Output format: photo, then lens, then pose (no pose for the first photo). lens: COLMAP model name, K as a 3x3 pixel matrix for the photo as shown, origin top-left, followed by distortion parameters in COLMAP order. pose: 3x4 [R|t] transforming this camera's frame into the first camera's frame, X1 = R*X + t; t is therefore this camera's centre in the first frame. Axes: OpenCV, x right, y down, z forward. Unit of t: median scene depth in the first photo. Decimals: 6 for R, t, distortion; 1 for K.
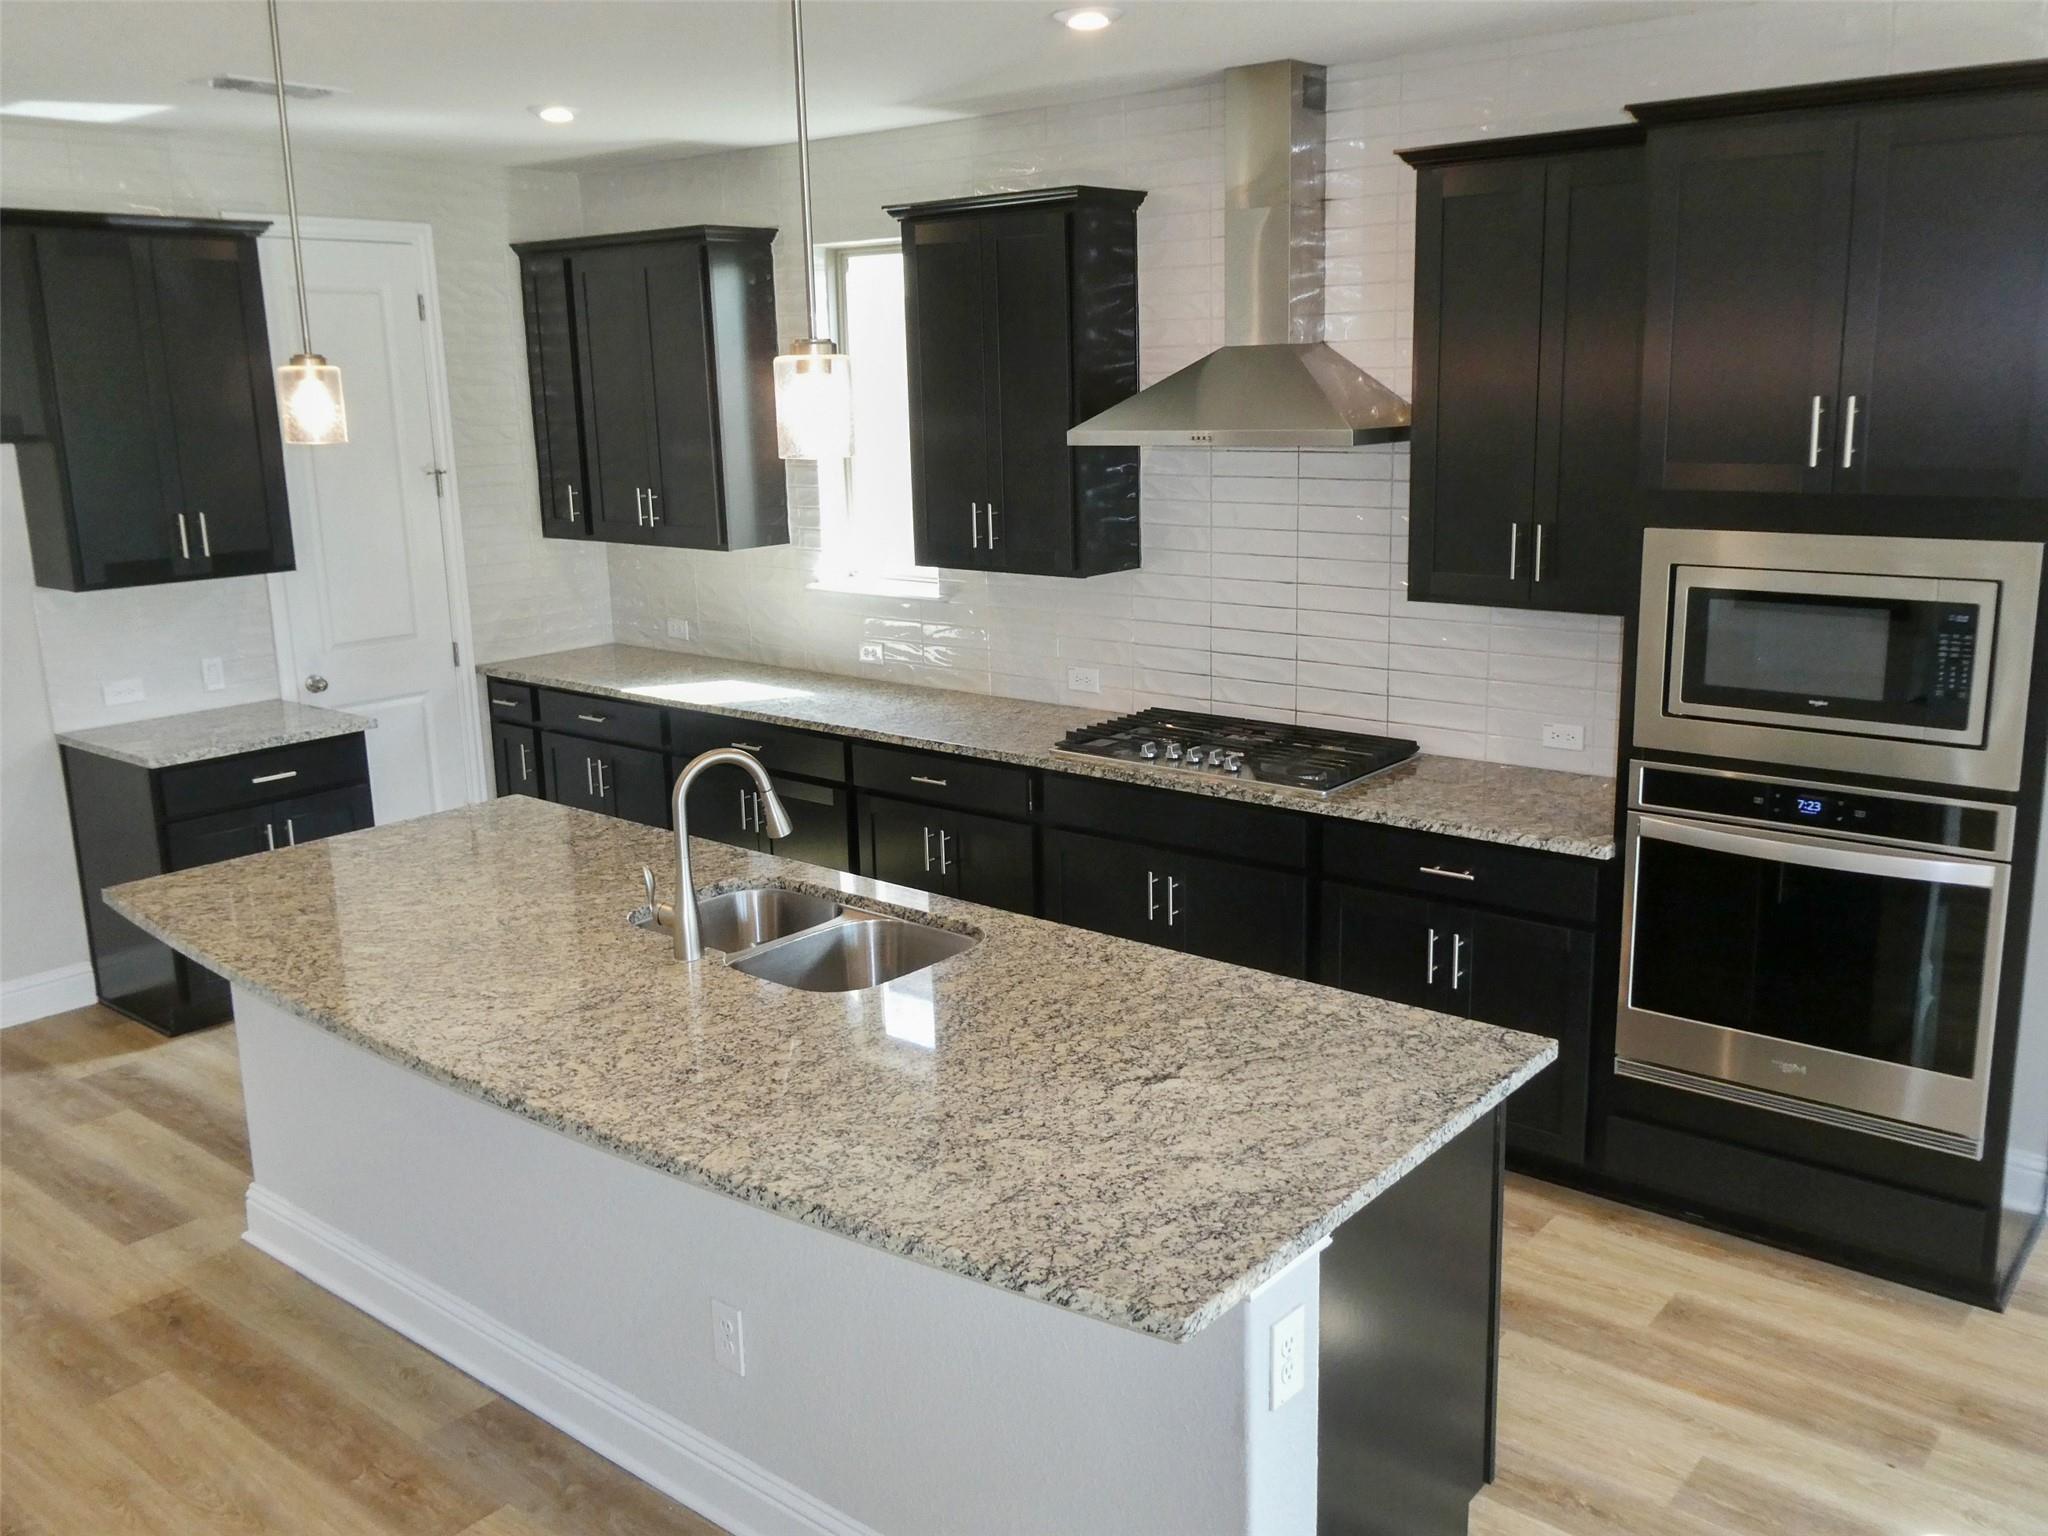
lens RADIAL K [[1703.4, 0, 1061.7], [0, 1703.4, 737.7], [0, 0, 1]] dist [0.002956, 0.012248]
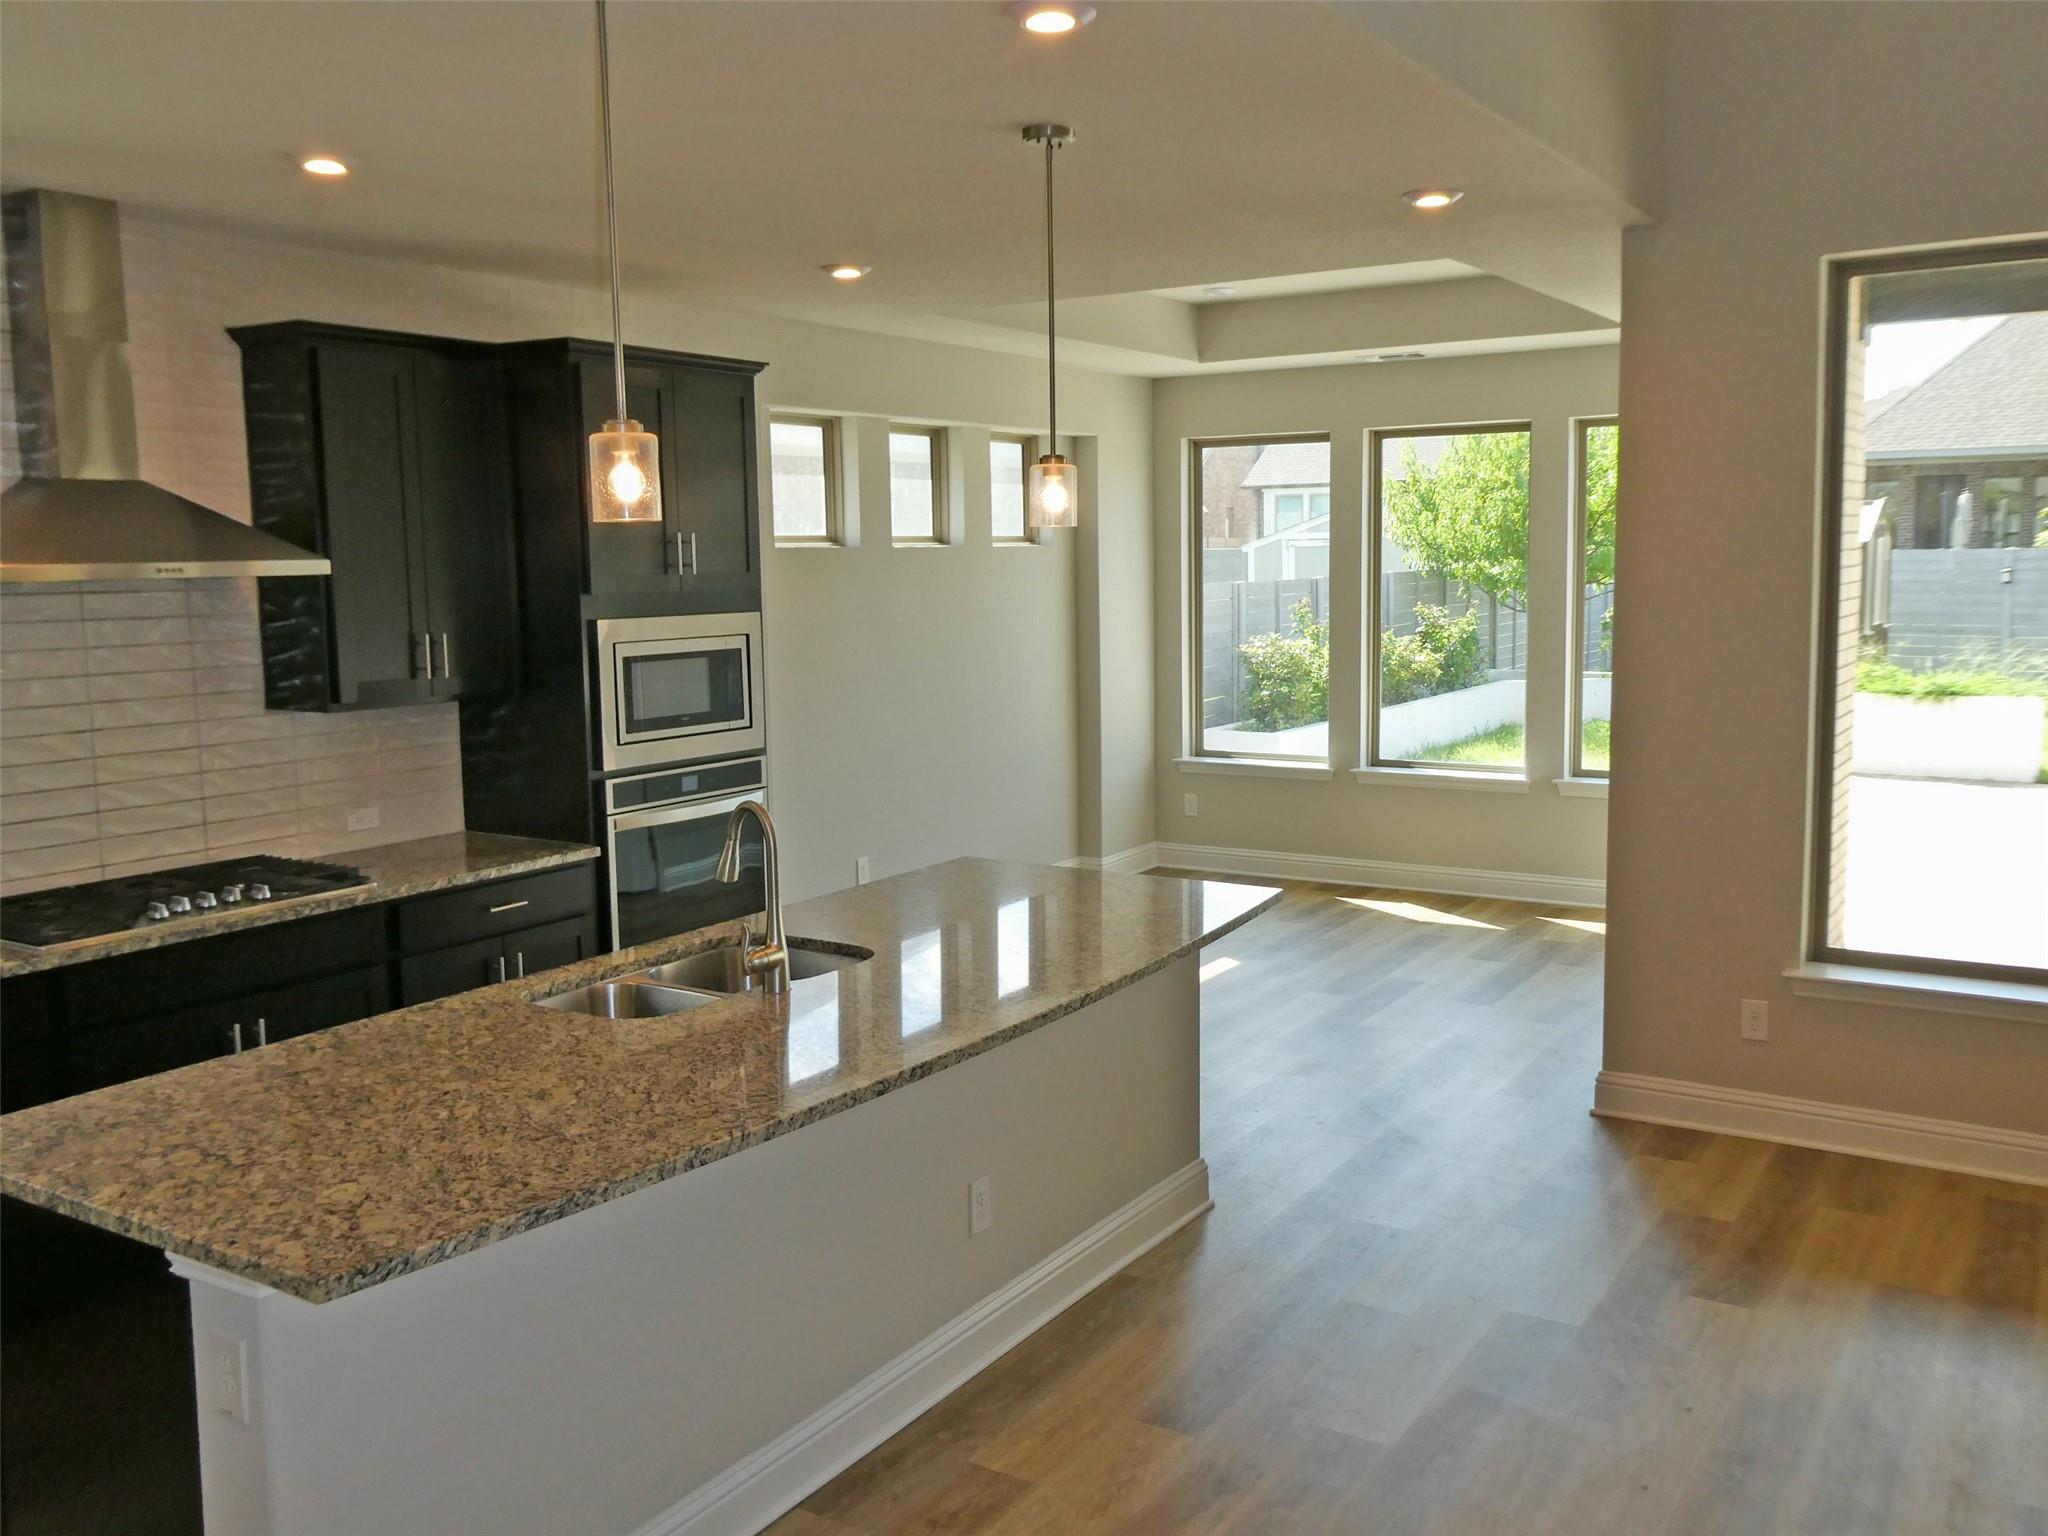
lens RADIAL K [[1709.9, 0, 1070.4], [0, 1709.9, 768.0], [0, 0, 1]] dist [0.007401, 0.011606]
pose [[-0.132501, -0.099268, 0.986199, -1.178858], [0.218487, 0.967573, 0.126748, -0.098012], [-0.966802, 0.232266, -0.106515, 0.804800]]
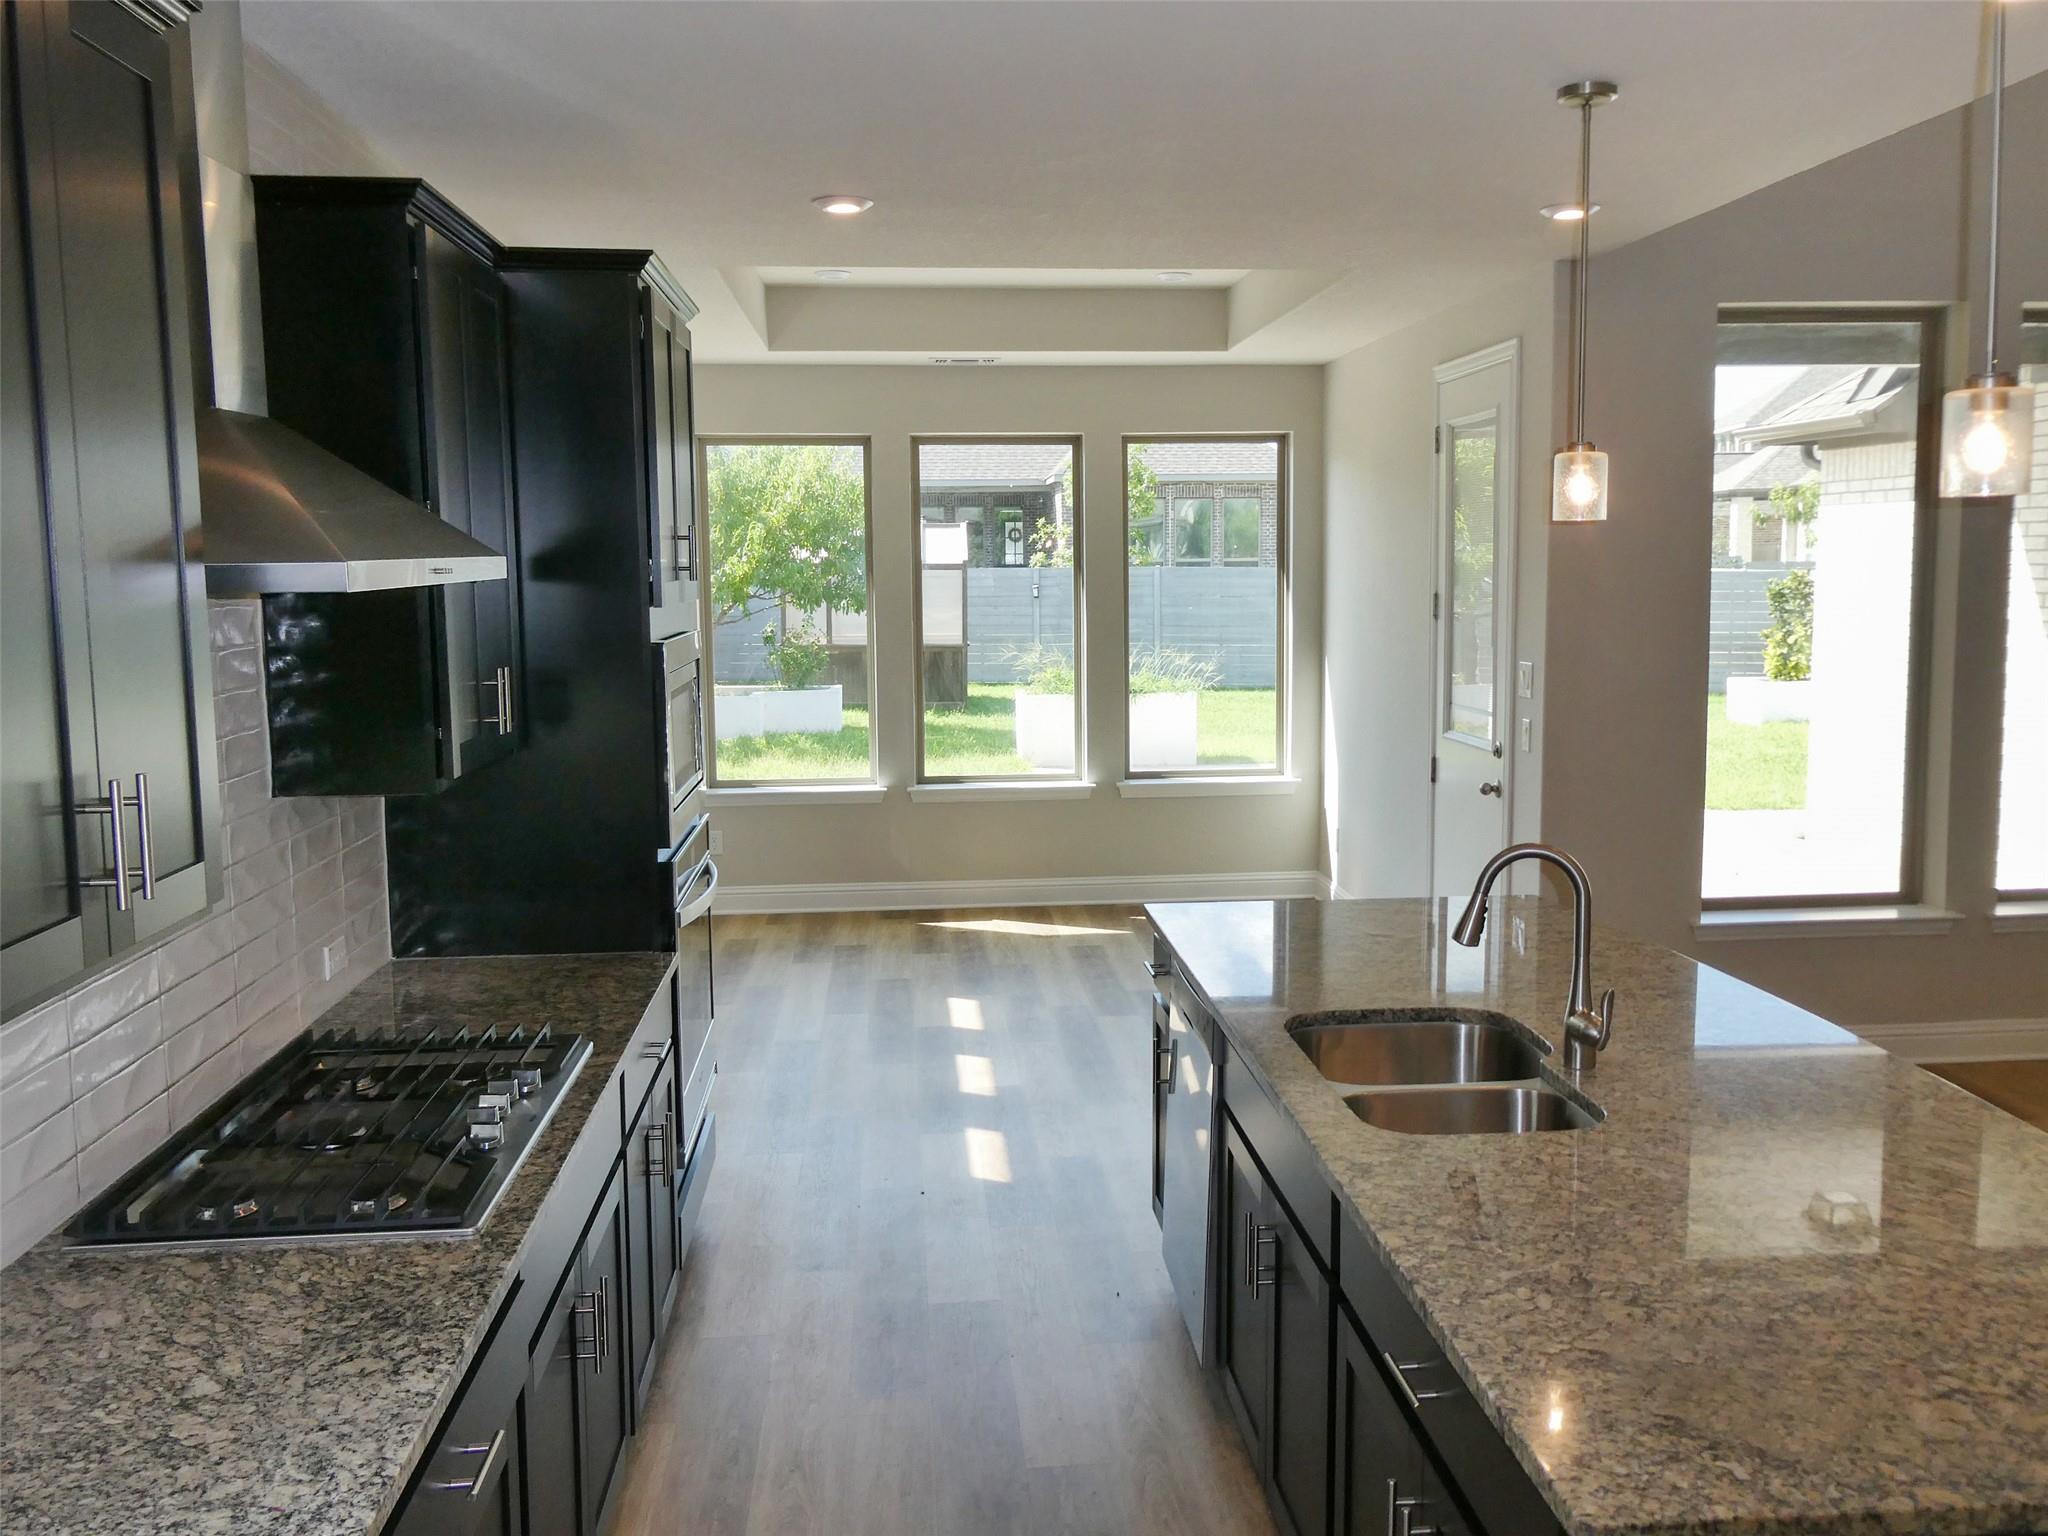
lens RADIAL K [[1709.9, 0, 1070.4], [0, 1709.9, 768.0], [0, 0, 1]] dist [0.007401, 0.011606]
pose [[-0.700476, -0.056625, 0.711426, -0.603965], [0.170966, 0.954508, 0.244307, -0.266967], [-0.692896, 0.292761, -0.658928, 1.565086]]
